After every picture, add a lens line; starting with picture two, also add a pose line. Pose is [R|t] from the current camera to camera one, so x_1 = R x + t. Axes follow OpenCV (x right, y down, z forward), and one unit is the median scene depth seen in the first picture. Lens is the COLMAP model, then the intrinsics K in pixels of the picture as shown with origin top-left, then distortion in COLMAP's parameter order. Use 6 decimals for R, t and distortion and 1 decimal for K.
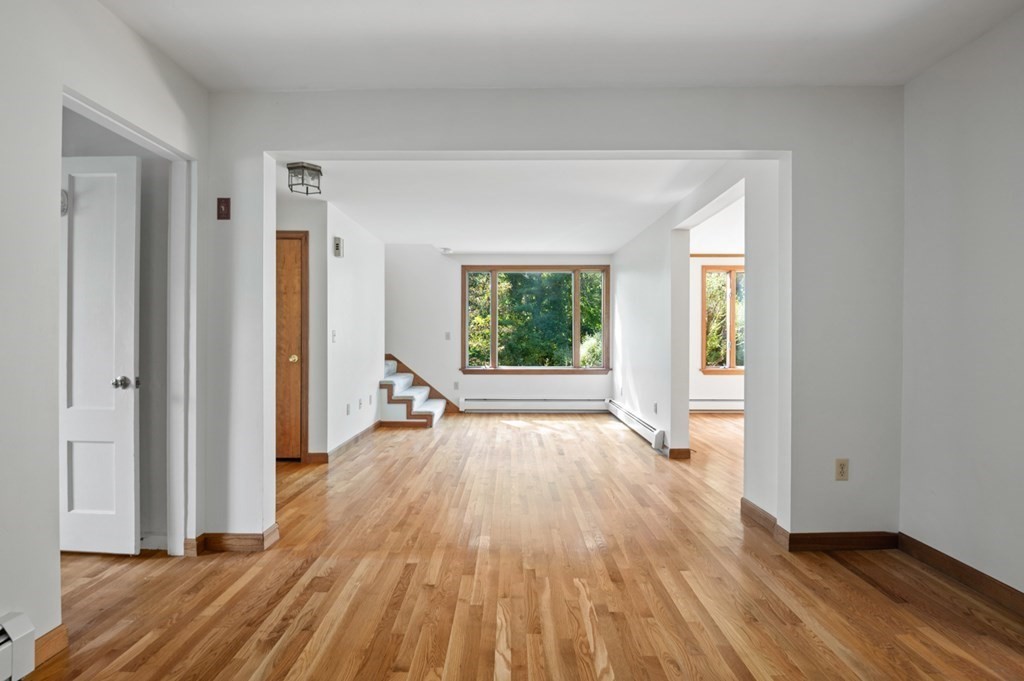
lens RADIAL K [[515.5, 0, 512.0], [0, 515.5, 340.5], [0, 0, 1]] dist [0.000278, -0.000002]
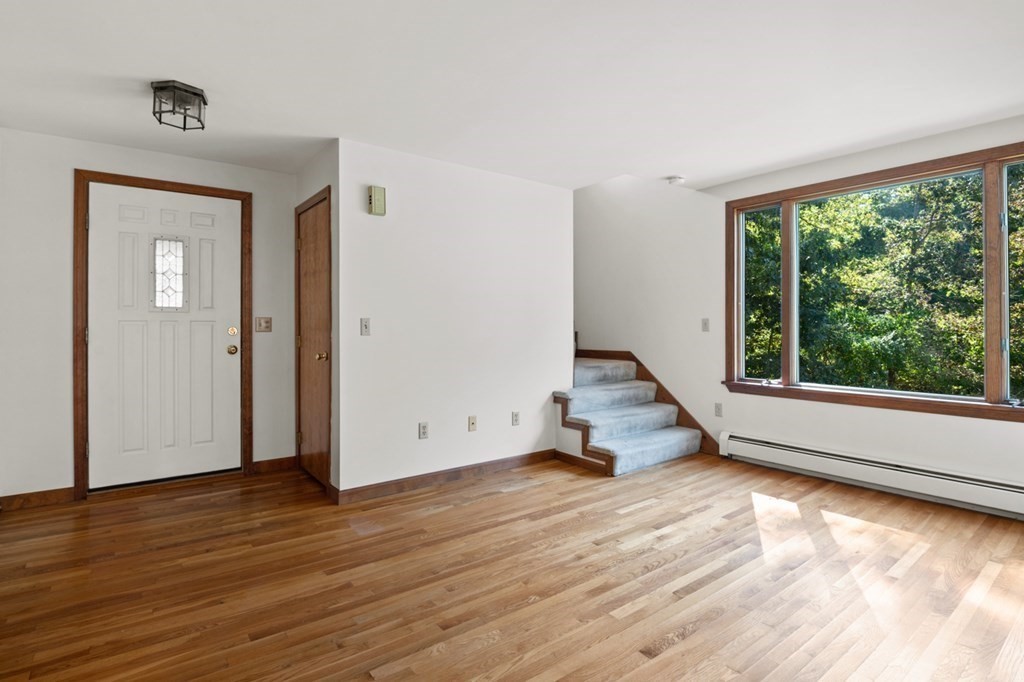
lens RADIAL K [[499.1, 0, 514.0], [0, 499.1, 330.1], [0, 0, 1]] dist [-0.001343, -0.000299]
pose [[0.603394, 0.000226, -0.797443, 0.224962], [-0.003804, 0.999989, -0.002594, -0.000871], [0.797434, 0.004599, 0.603389, 0.522027]]
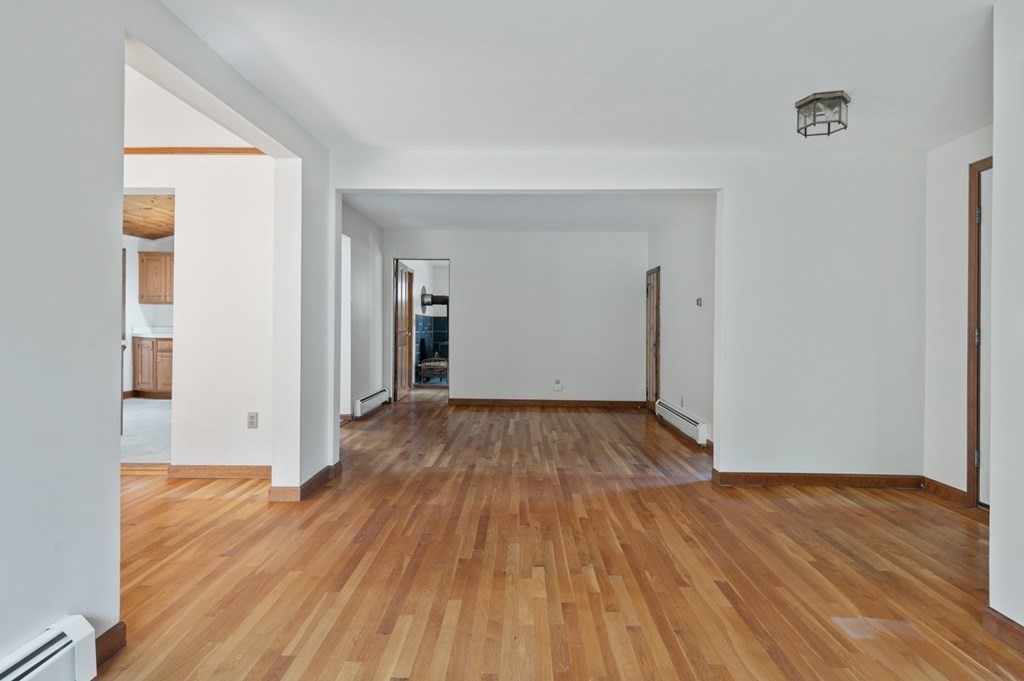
lens RADIAL K [[539.8, 0, 512.4], [0, 539.8, 330.4], [0, 0, 1]] dist [-0.000347, -0.000193]
pose [[-0.999882, -0.010164, 0.011484, 0.018367], [-0.010011, 0.999861, 0.013296, -0.003747], [-0.011618, 0.013179, -0.999846, 0.962677]]
